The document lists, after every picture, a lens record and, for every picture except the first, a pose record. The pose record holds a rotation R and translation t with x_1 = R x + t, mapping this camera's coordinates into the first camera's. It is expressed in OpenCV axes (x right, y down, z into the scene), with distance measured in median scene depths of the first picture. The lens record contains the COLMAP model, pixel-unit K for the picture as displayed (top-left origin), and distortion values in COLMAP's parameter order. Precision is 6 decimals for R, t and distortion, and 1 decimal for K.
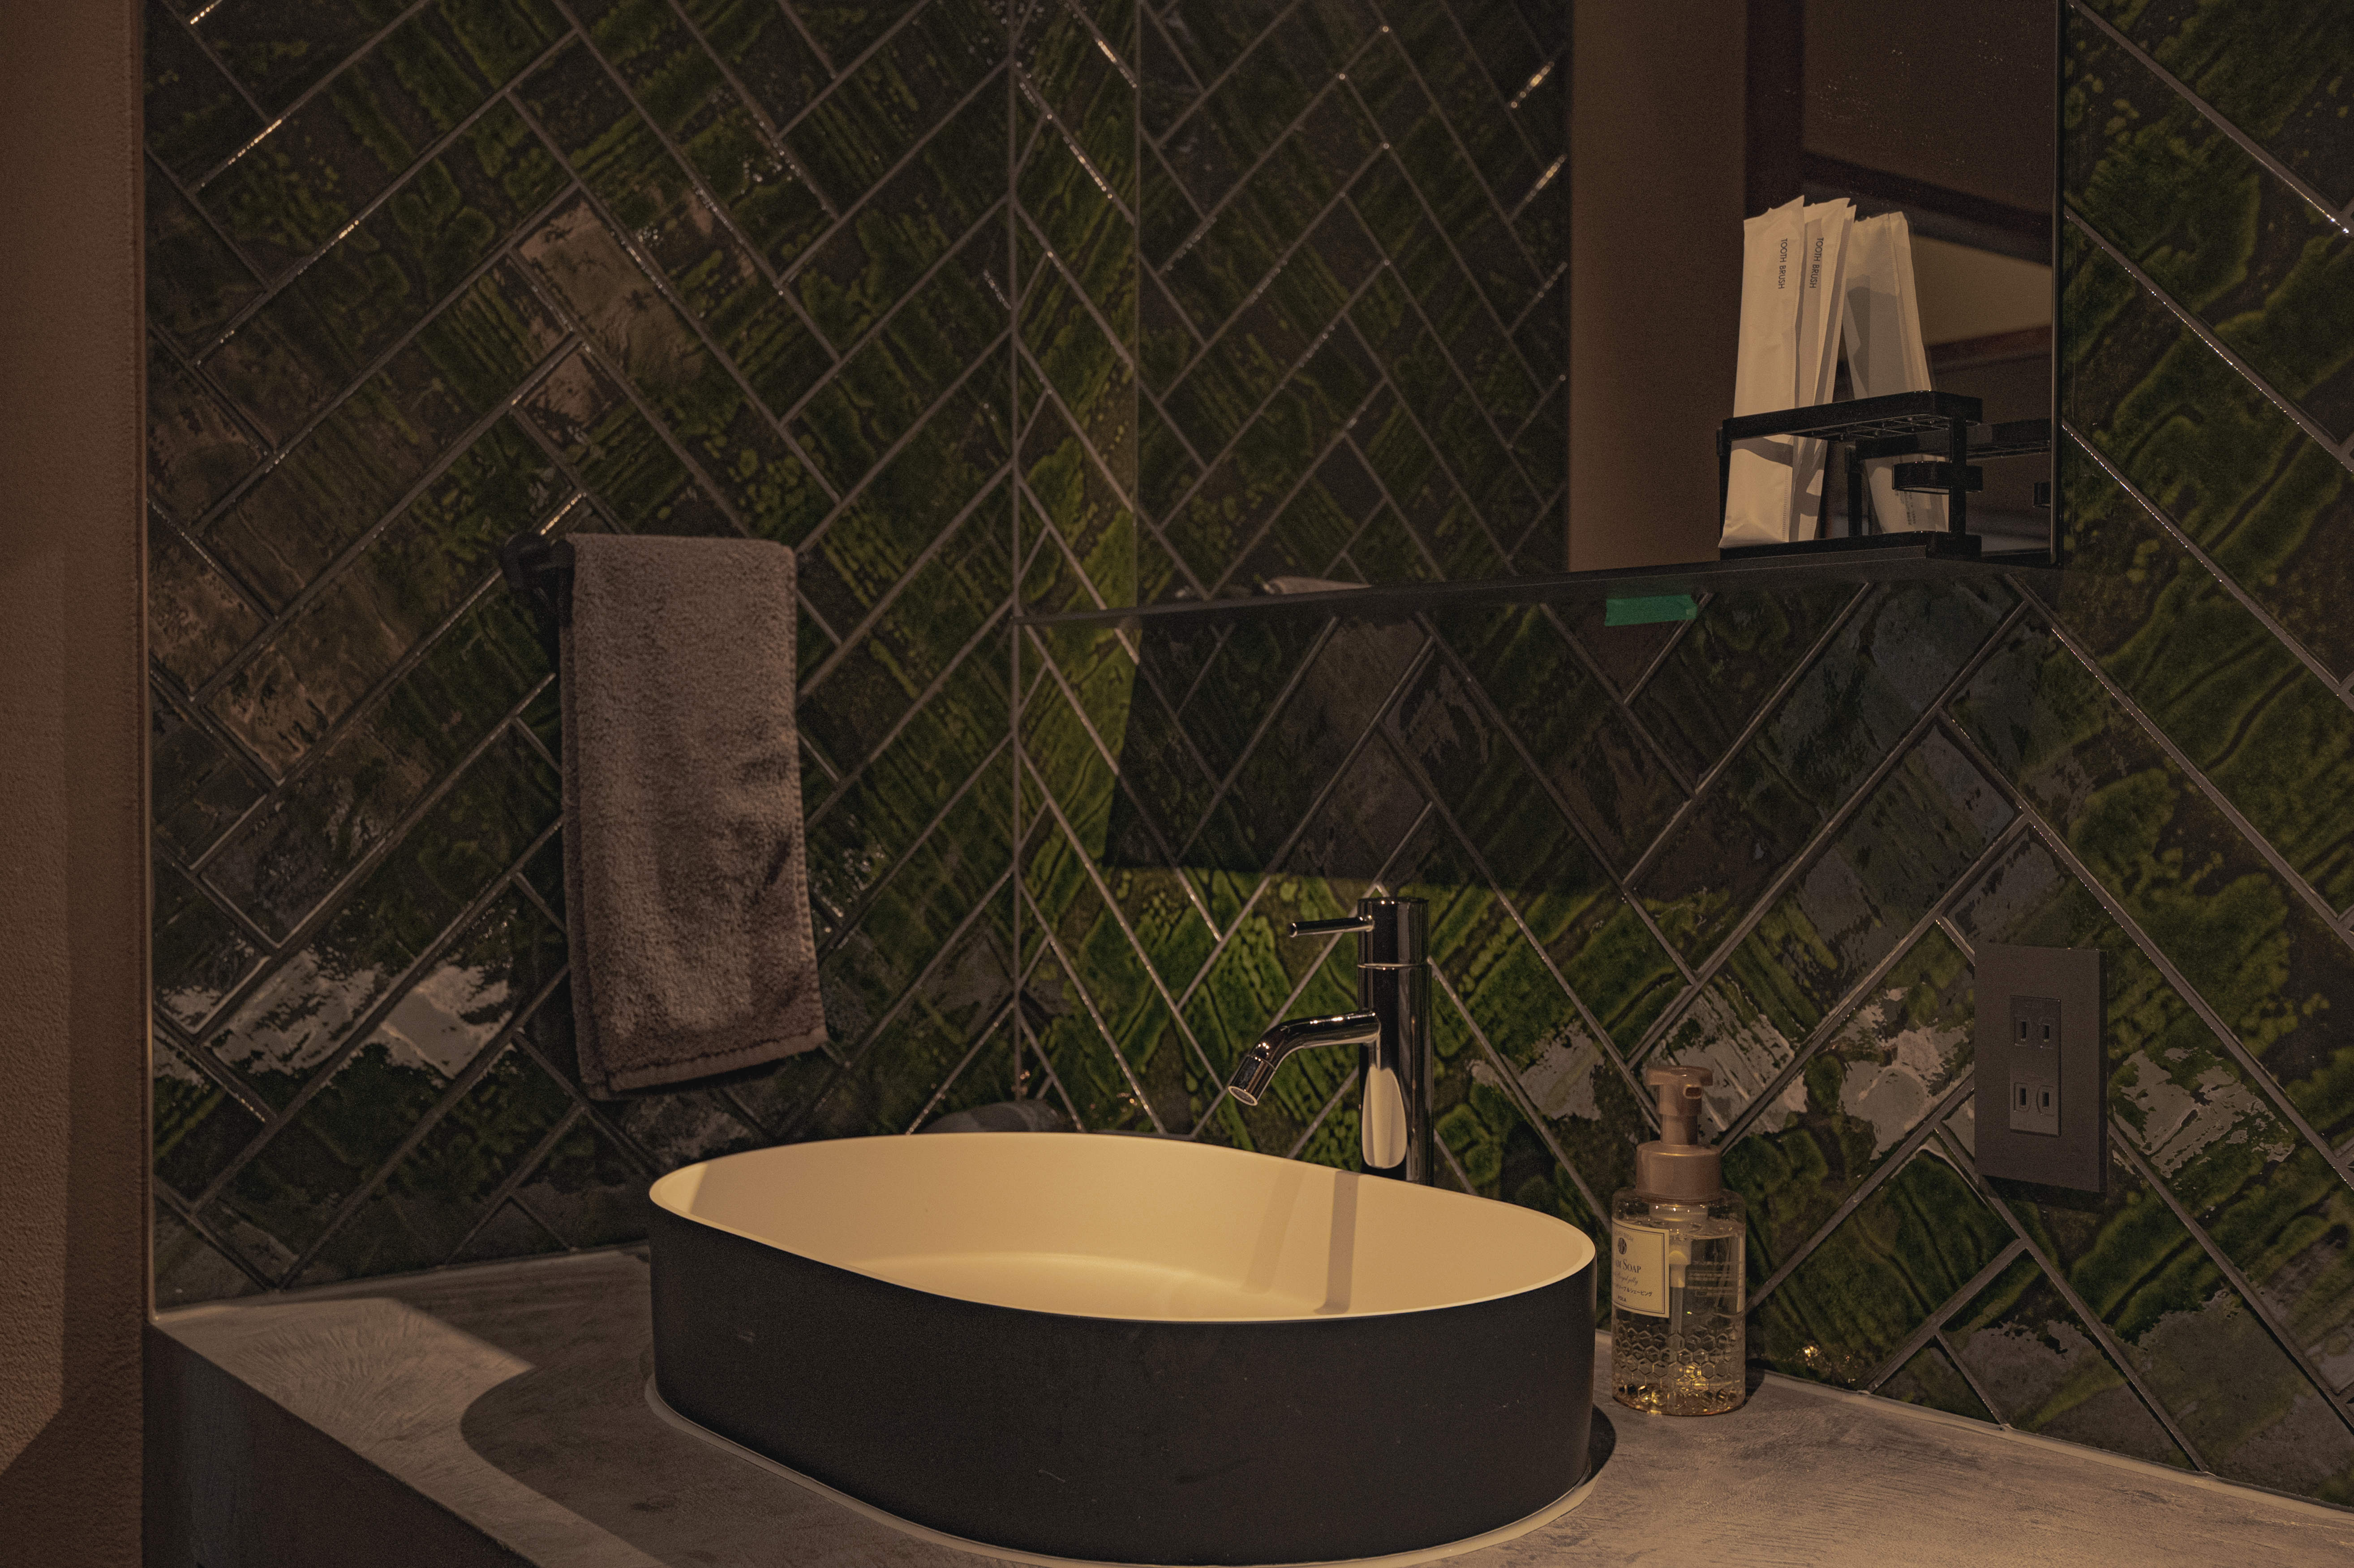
lens RADIAL K [[2326.8, 0, 1164.7], [0, 2326.8, 778.1], [0, 0, 1]] dist [-0.001403, 0.000000]
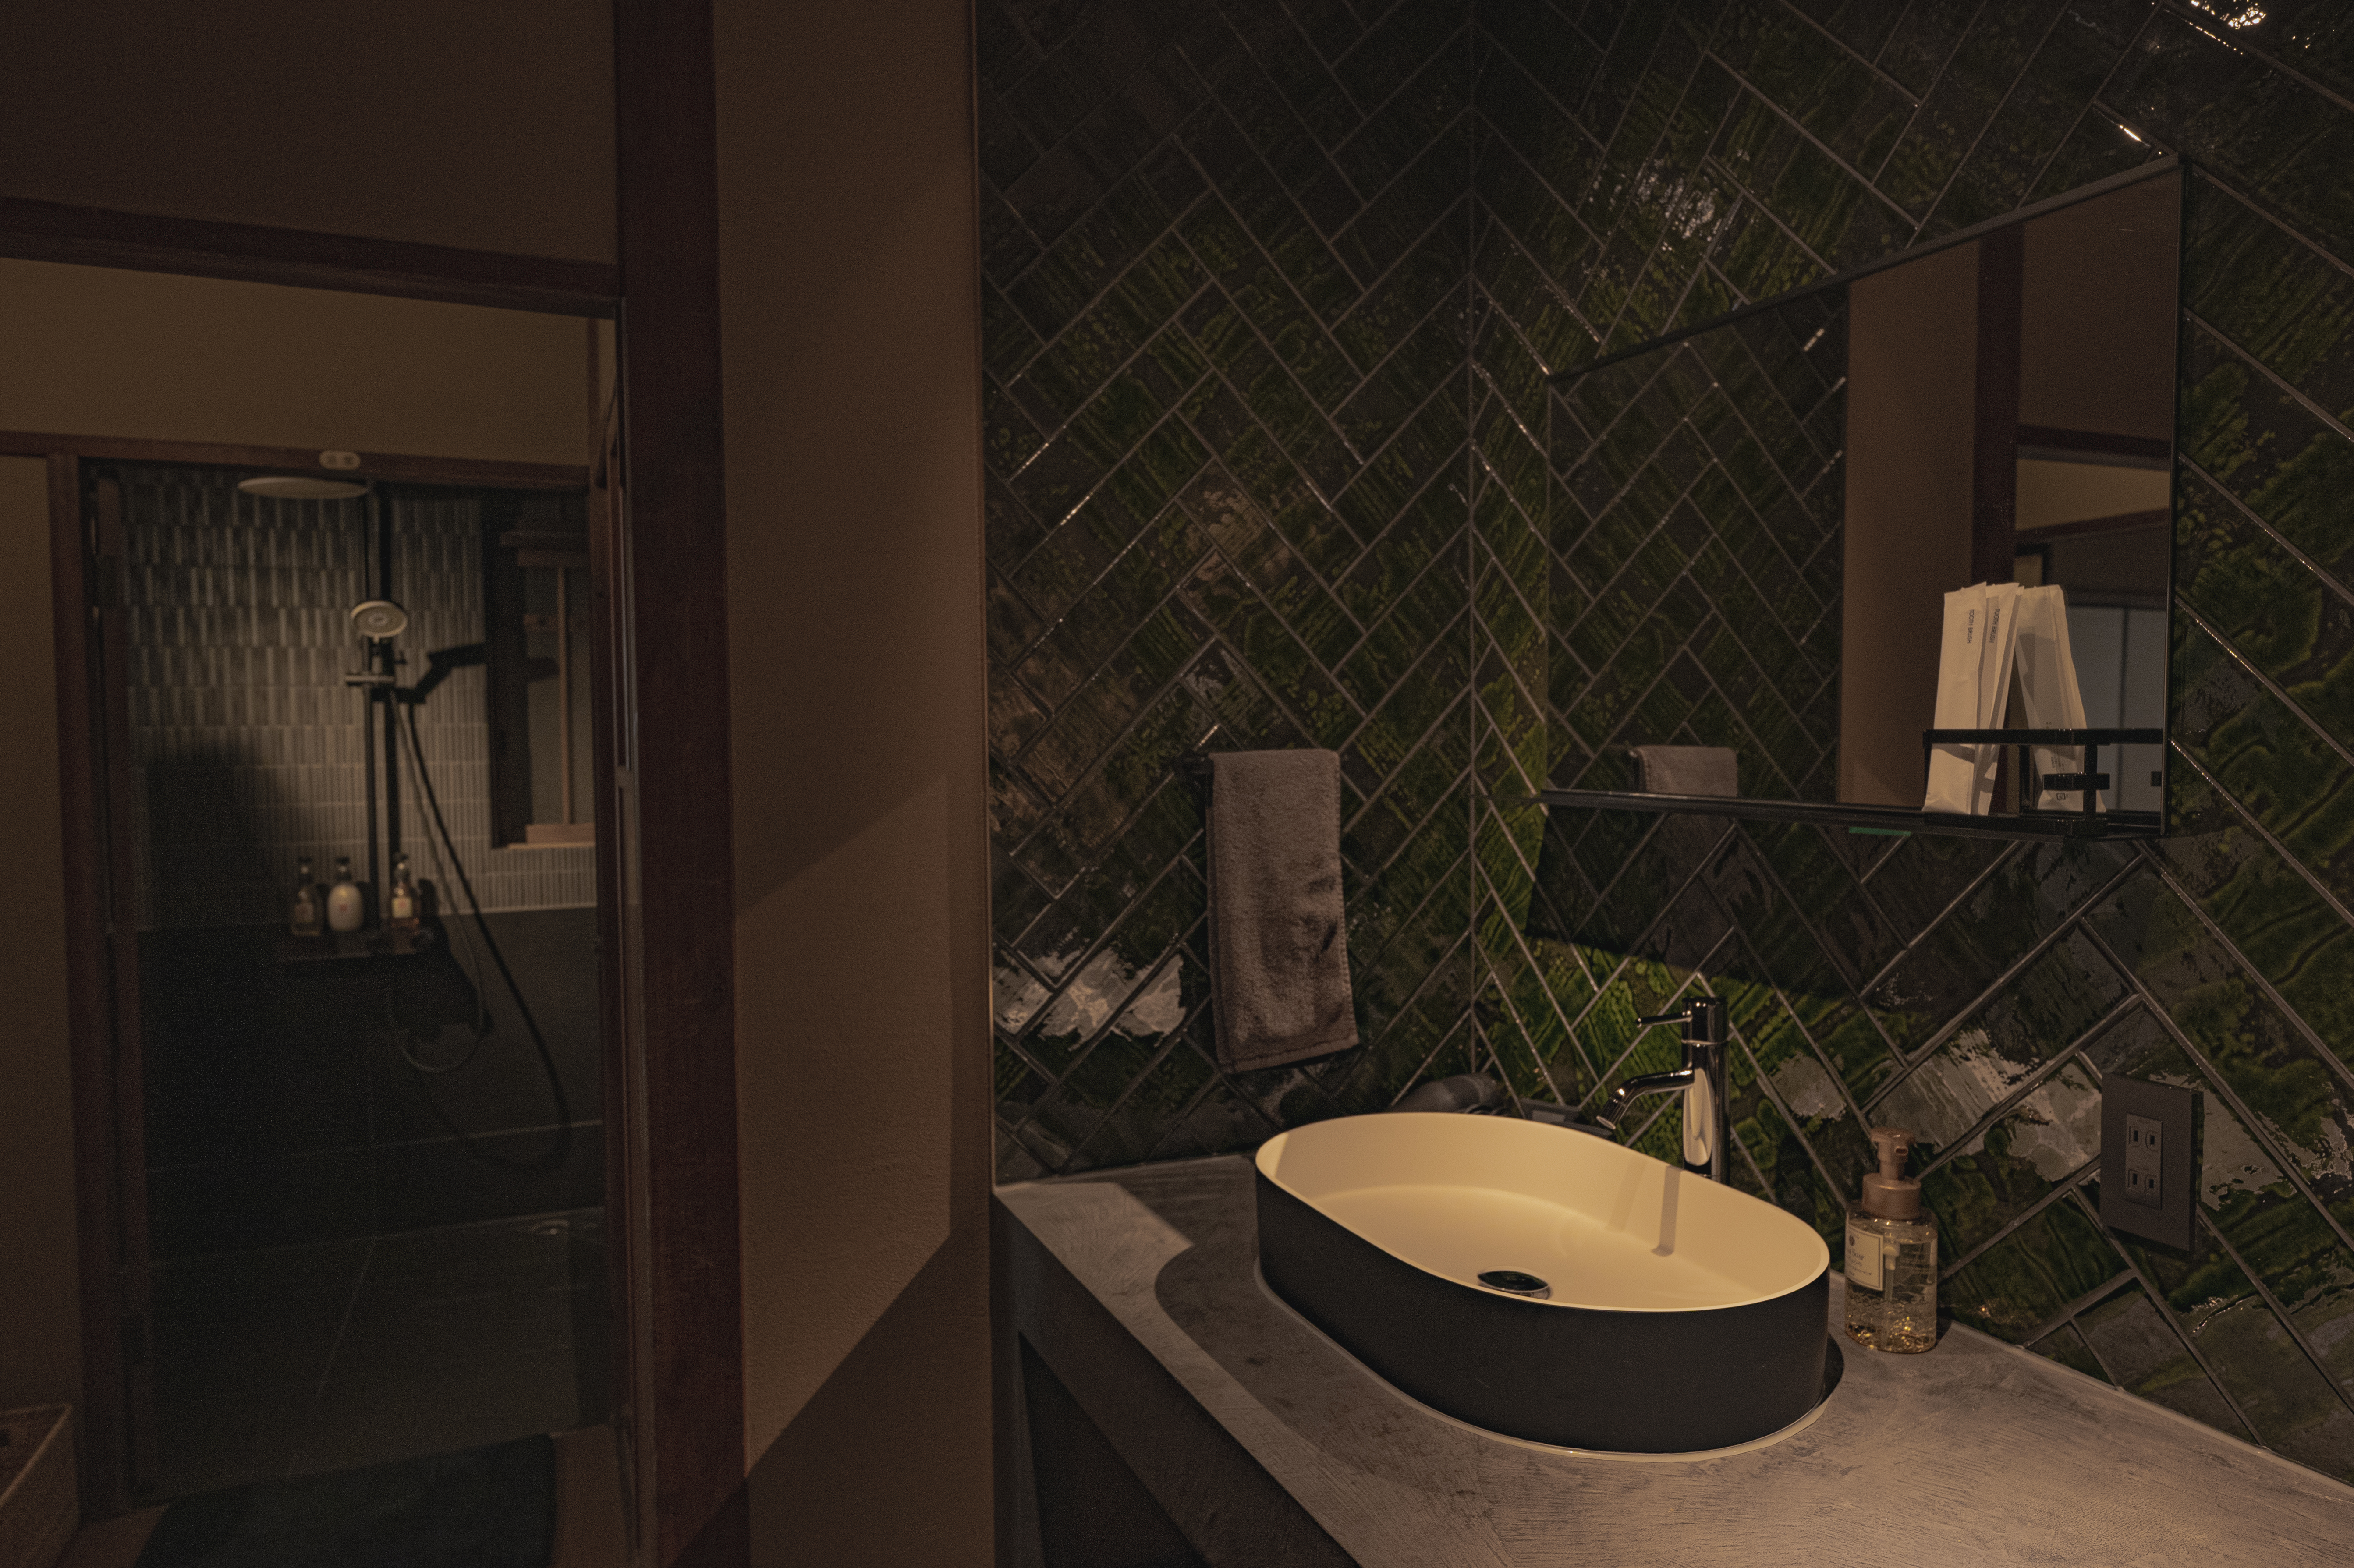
lens RADIAL K [[1443.9, 0, 1181.0], [0, 1443.9, 786.2], [0, 0, 1]] dist [-0.002206, -0.000098]
pose [[0.963536, 0.005049, -0.267532, 0.013929], [0.003416, 0.999508, 0.031169, -0.121021], [0.267558, -0.030947, 0.963045, -0.056548]]
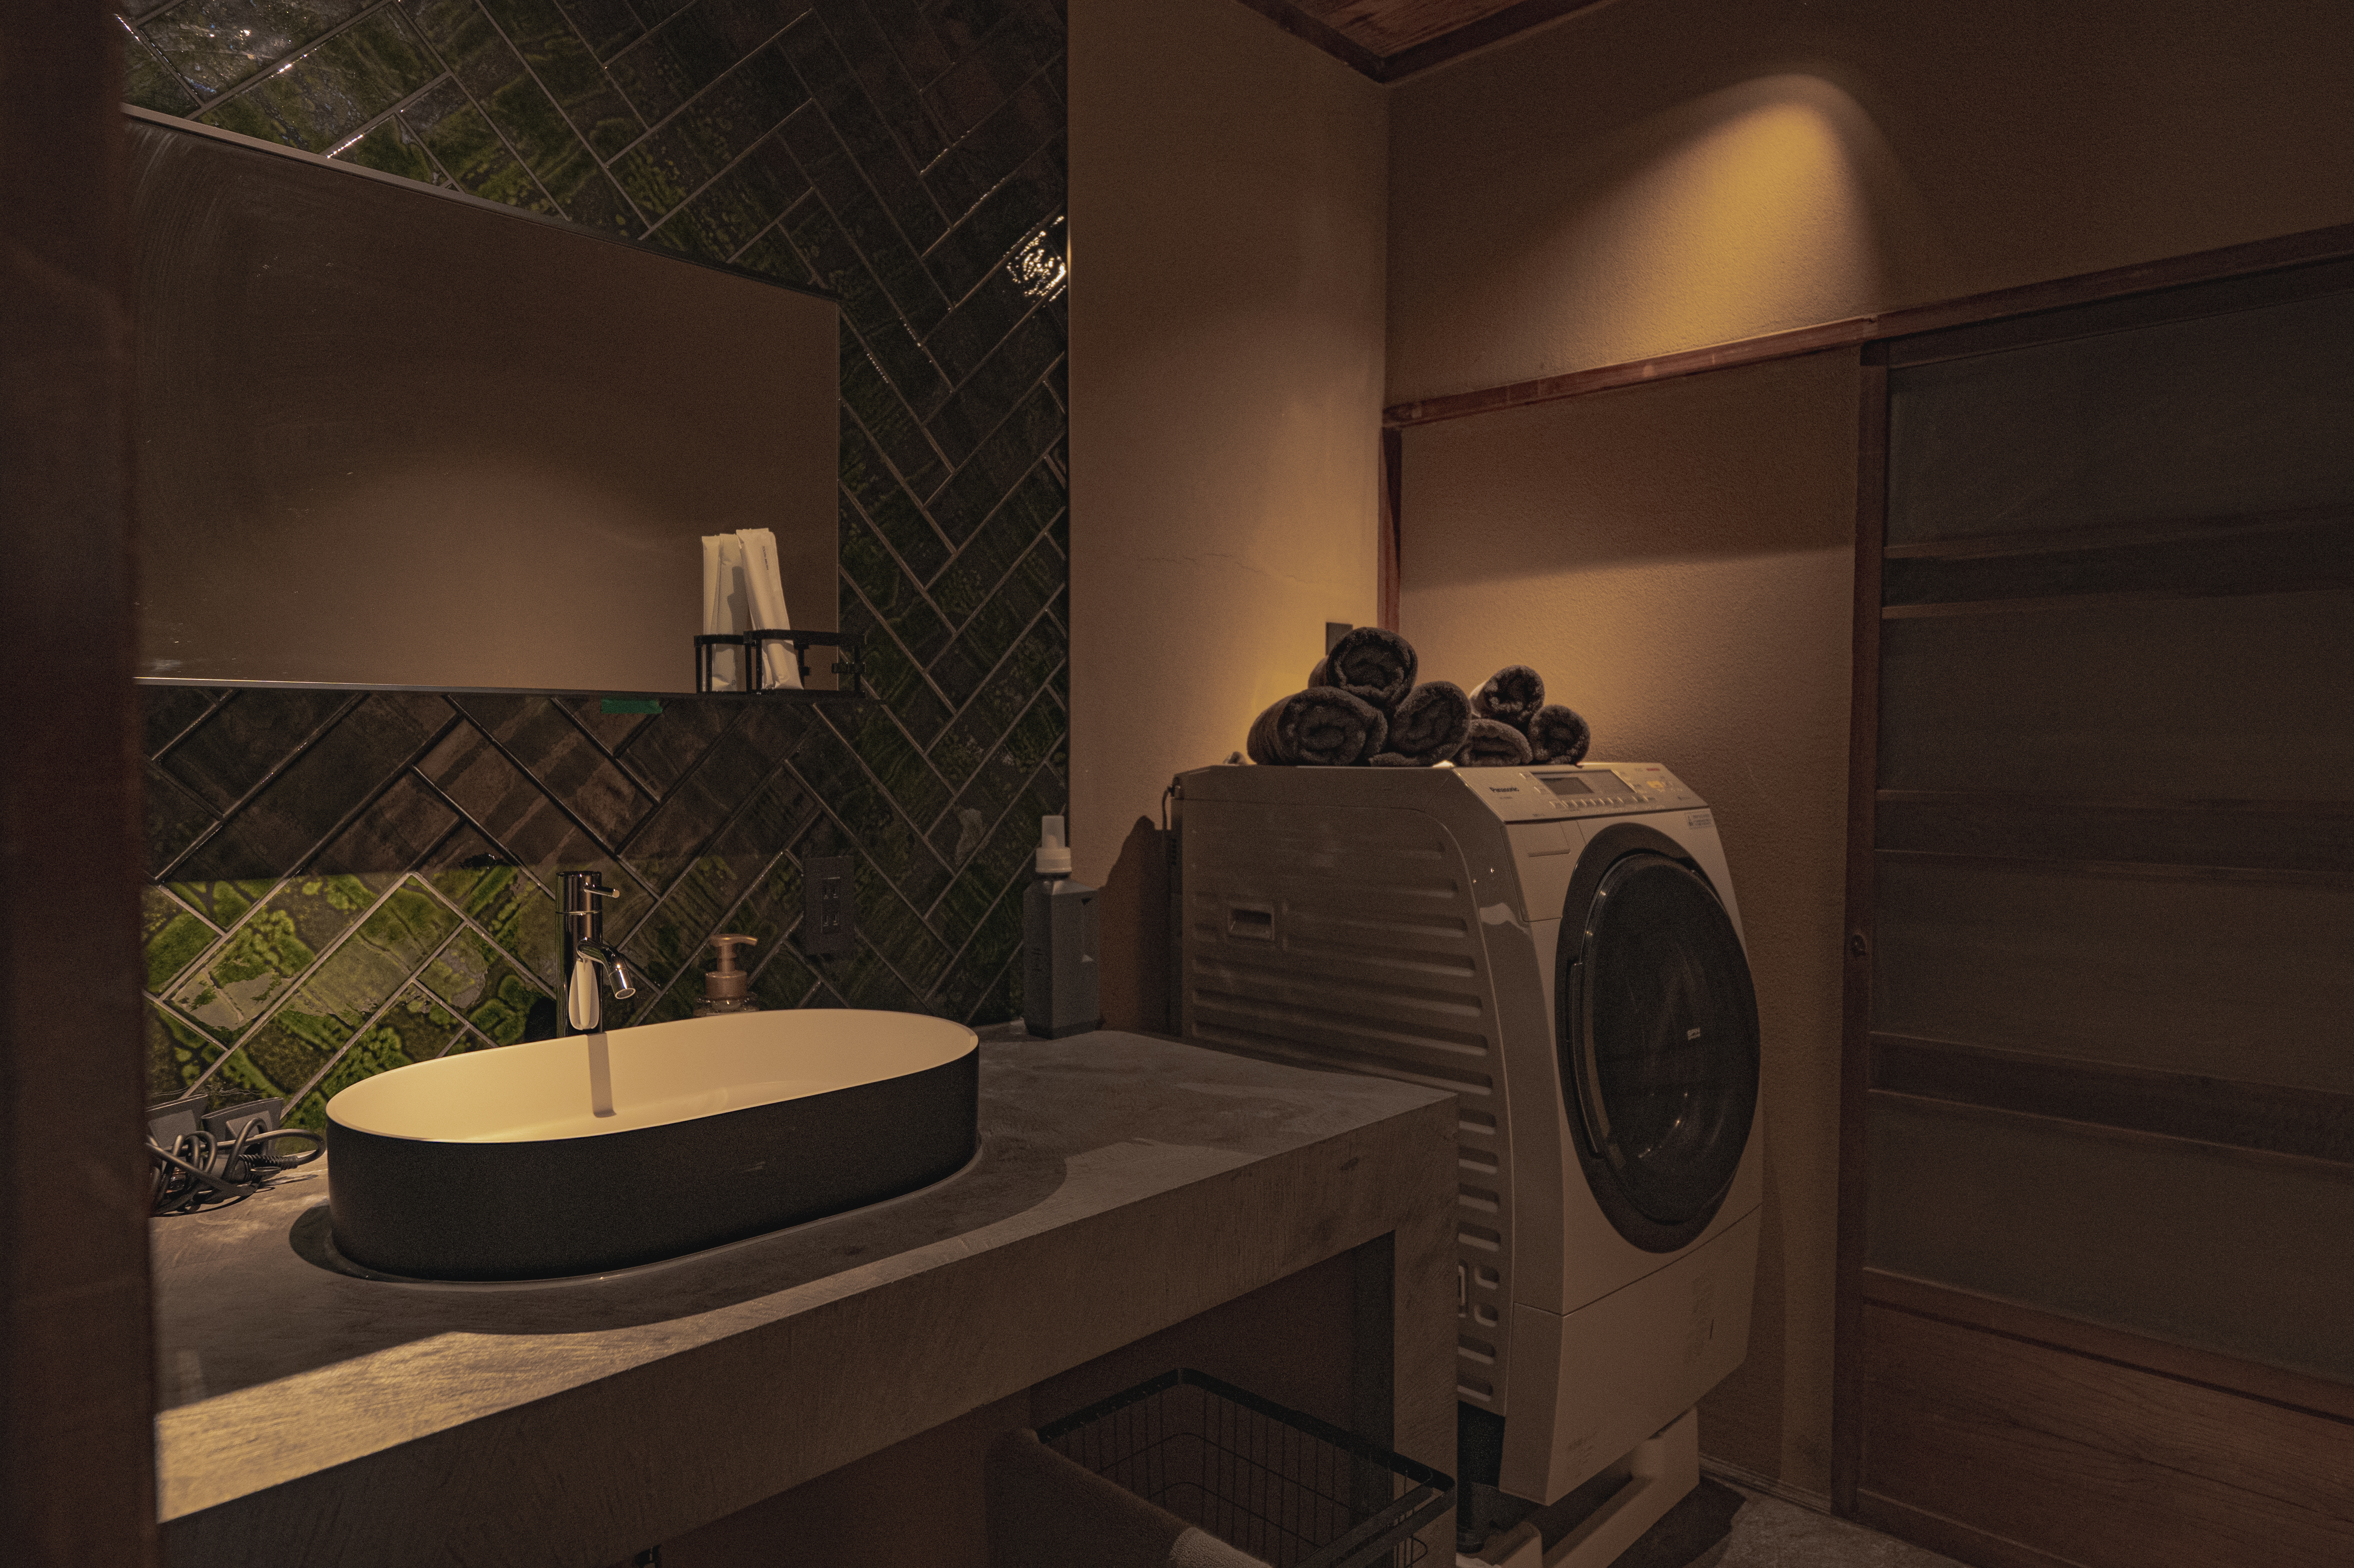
lens RADIAL K [[1444.1, 0, 1178.6], [0, 1444.1, 794.9], [0, 0, 1]] dist [-0.002206, -0.000098]
pose [[-0.122530, -0.036609, 0.991789, -0.939465], [0.007252, 0.999260, 0.037780, -0.038675], [-0.992438, 0.011821, -0.122174, 0.647056]]
